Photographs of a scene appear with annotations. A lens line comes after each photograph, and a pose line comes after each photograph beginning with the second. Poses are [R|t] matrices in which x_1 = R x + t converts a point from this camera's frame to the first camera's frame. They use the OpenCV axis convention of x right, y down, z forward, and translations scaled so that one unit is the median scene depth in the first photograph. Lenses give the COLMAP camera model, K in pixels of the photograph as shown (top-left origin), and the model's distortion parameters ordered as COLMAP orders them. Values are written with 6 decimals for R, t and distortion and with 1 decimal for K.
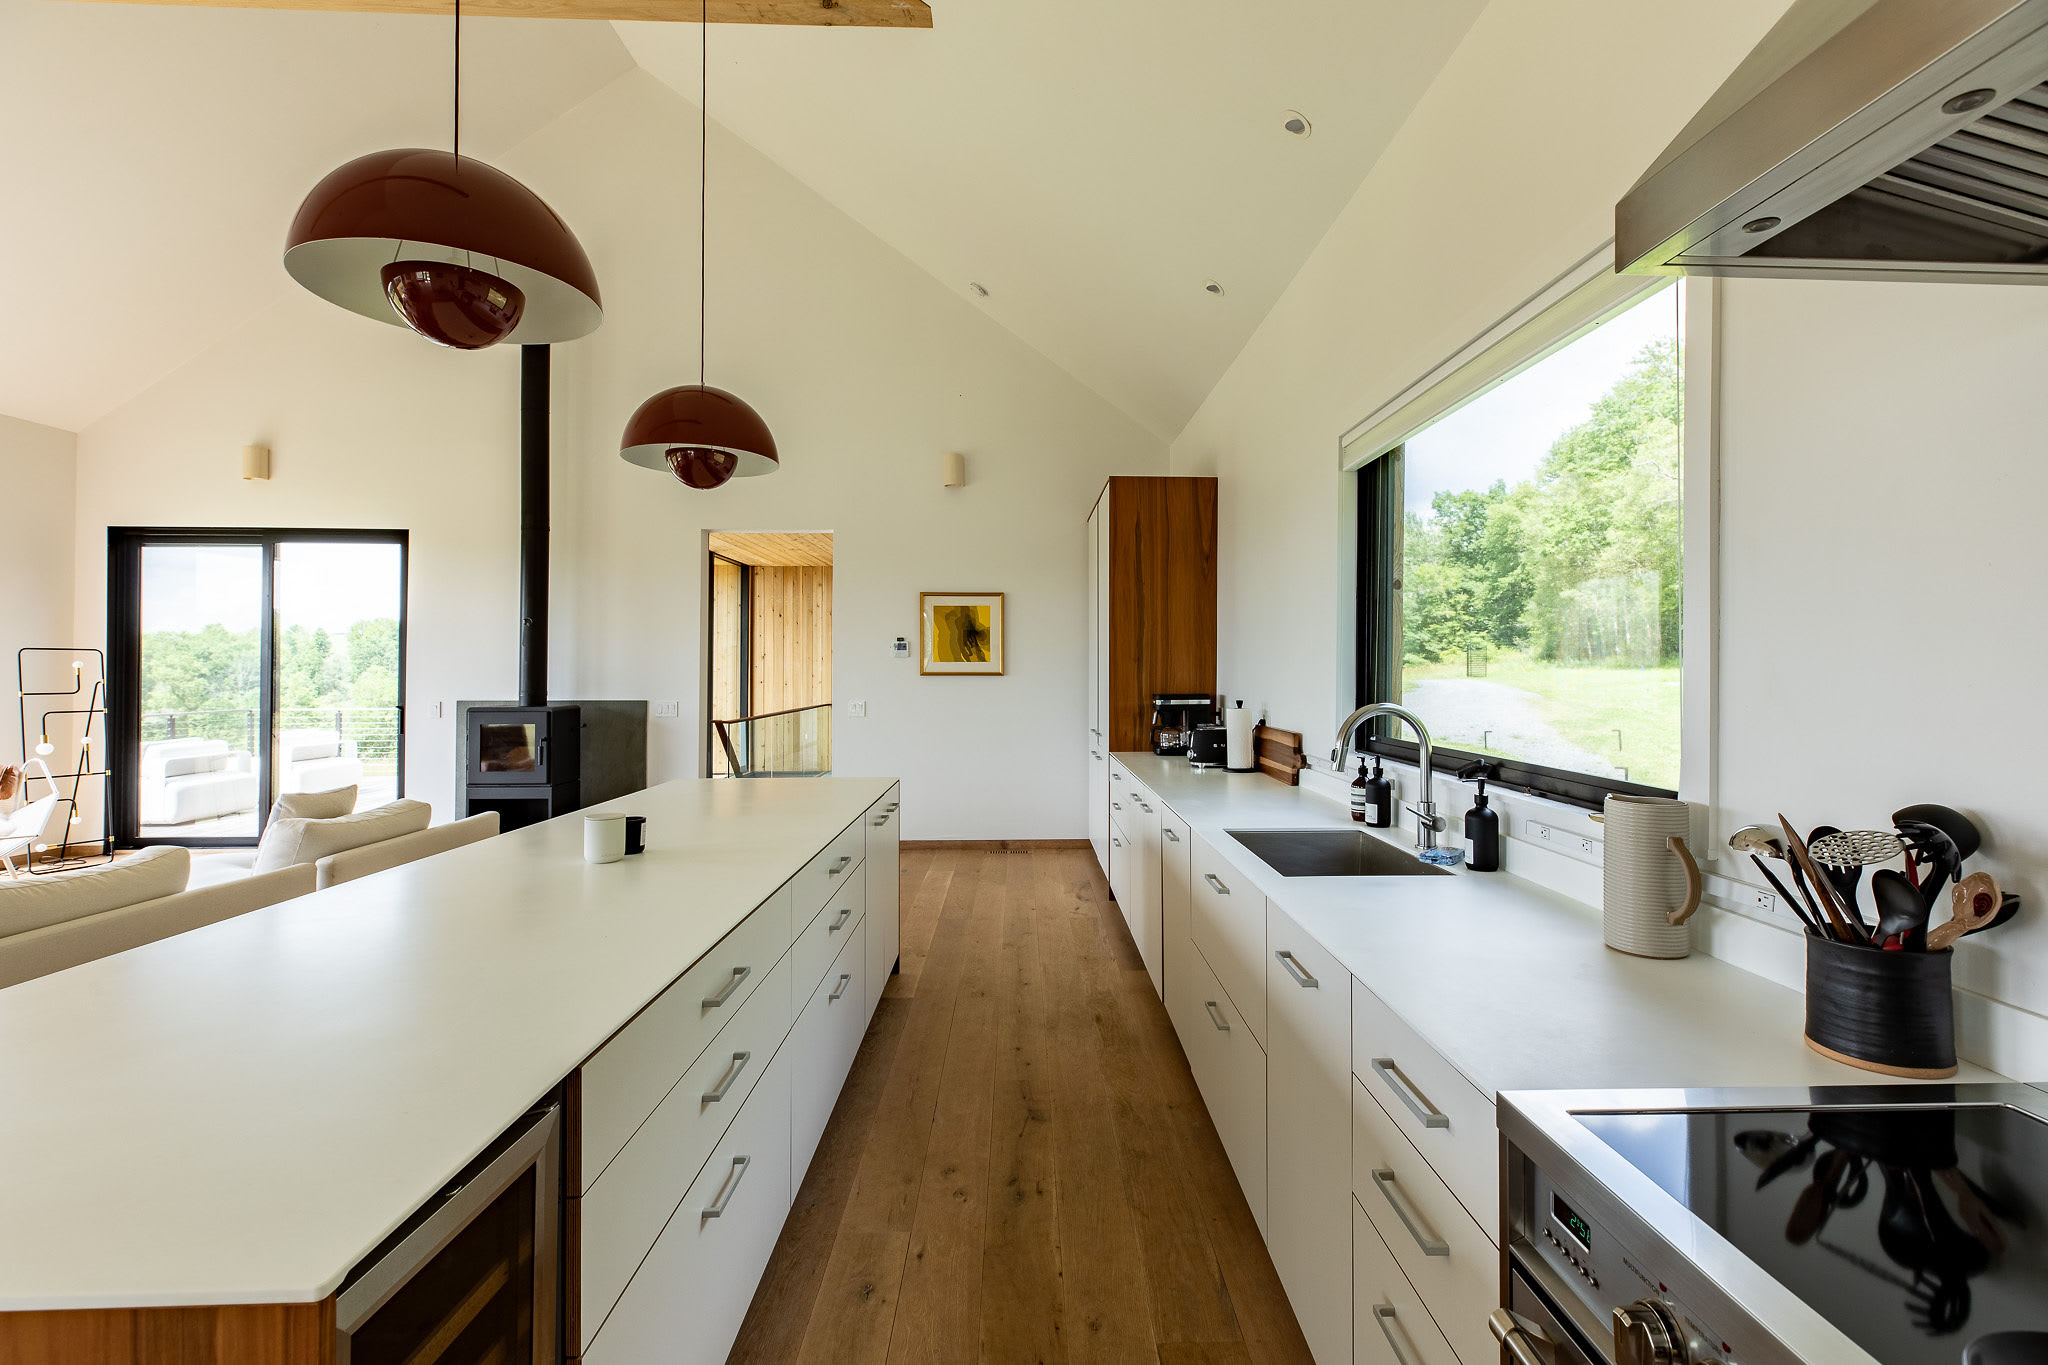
lens RADIAL K [[916.4, 0, 1059.3], [0, 916.4, 667.3], [0, 0, 1]] dist [0.002305, -0.000888]
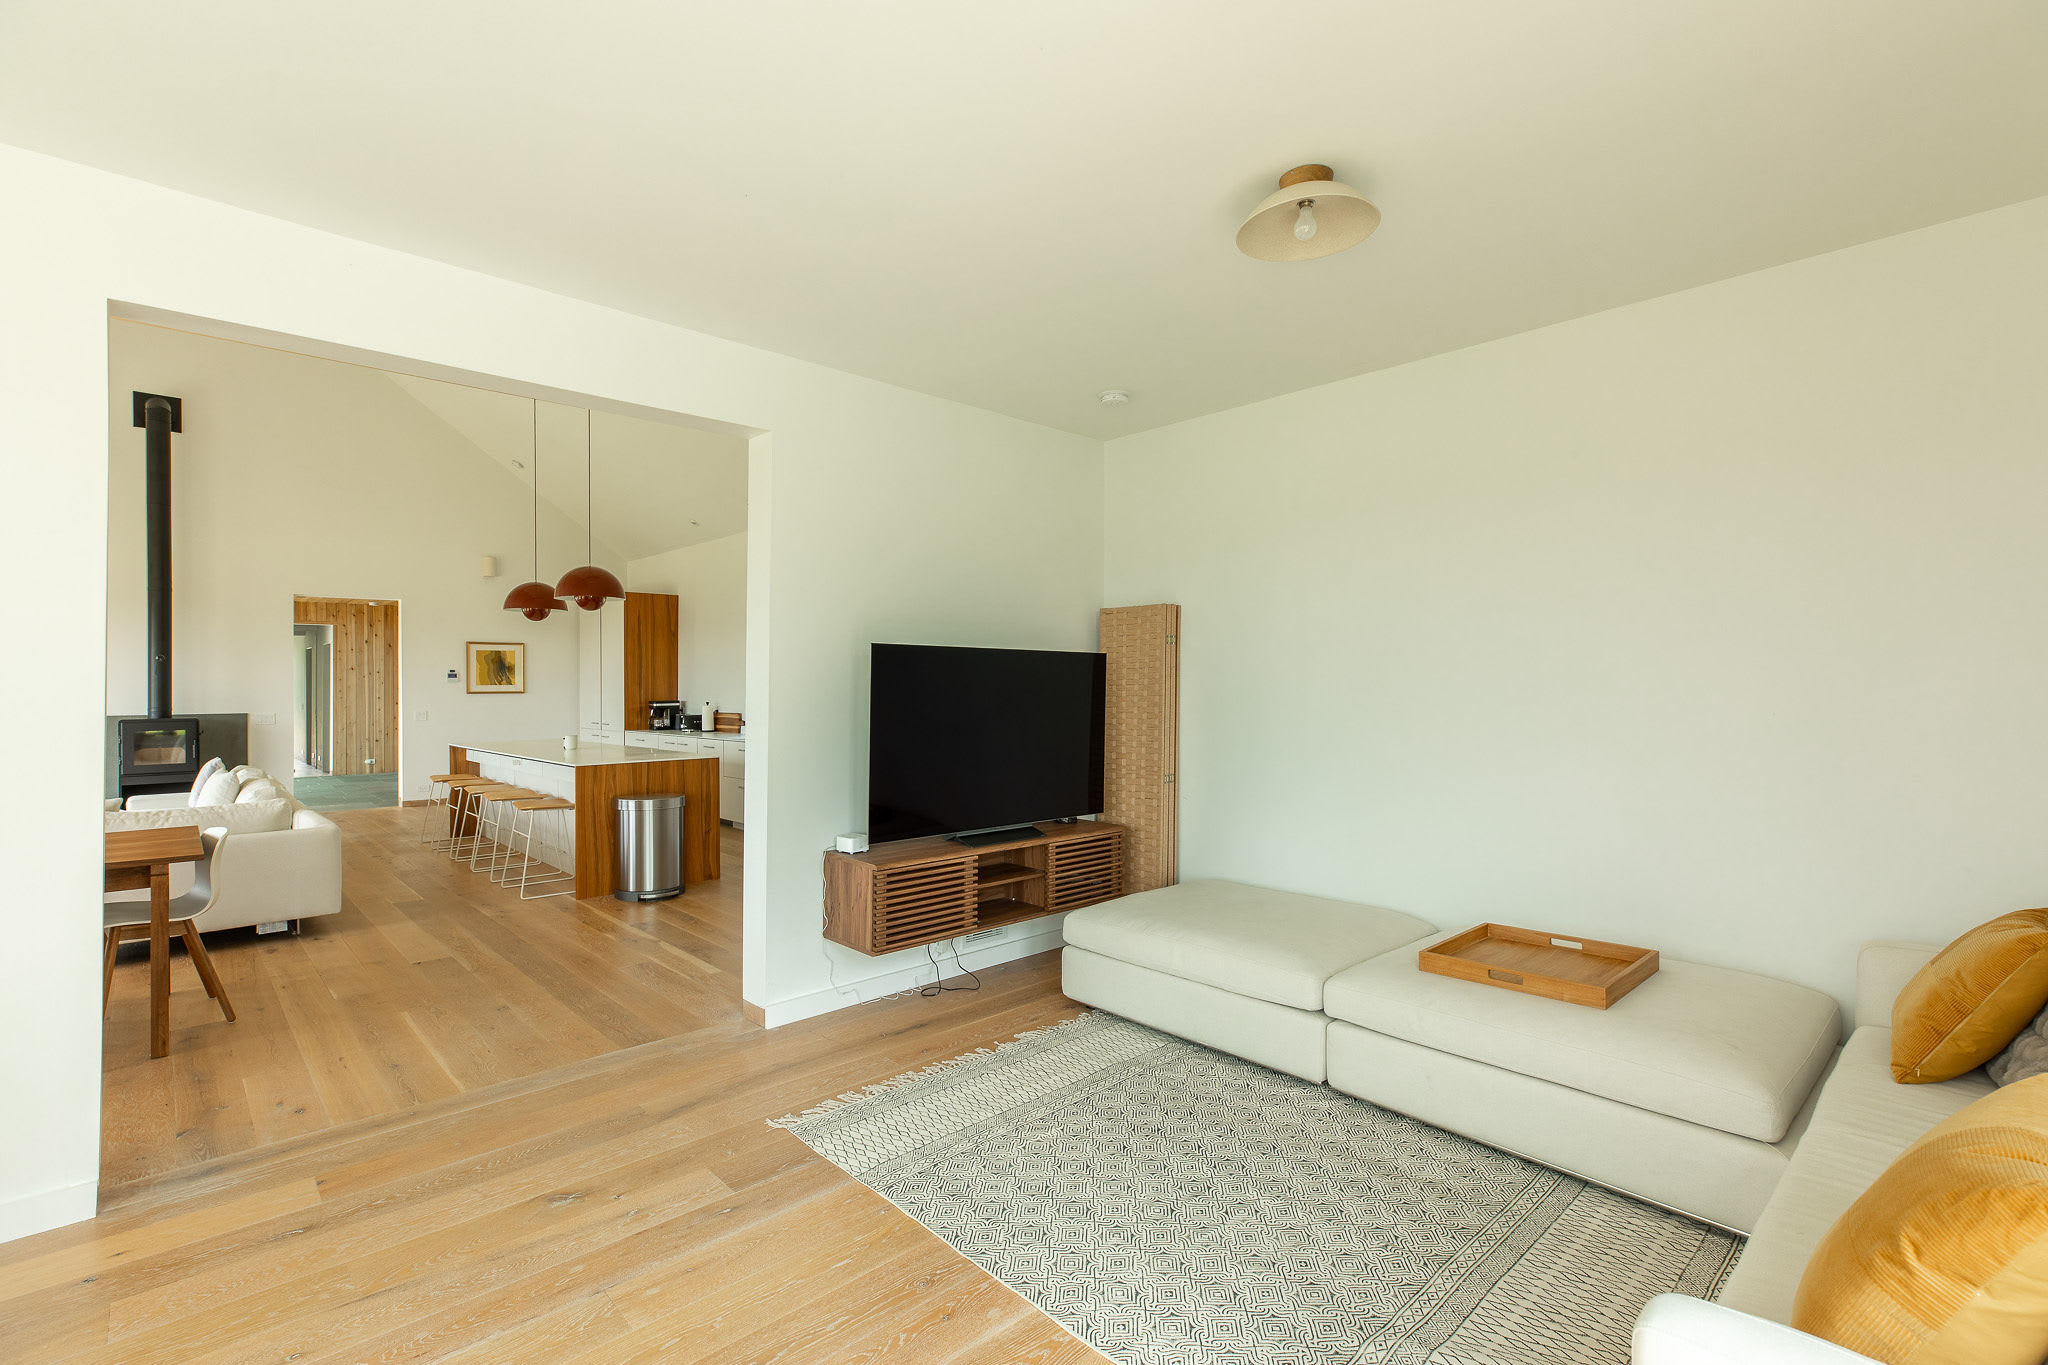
lens RADIAL K [[916.4, 0, 1013.0], [0, 916.4, 690.5], [0, 0, 1]] dist [0.002305, -0.000888]
pose [[0.753220, -0.007990, 0.657720, -0.617447], [0.002393, 0.999953, 0.009408, -0.011997], [-0.657764, -0.005513, 0.753204, -1.050472]]
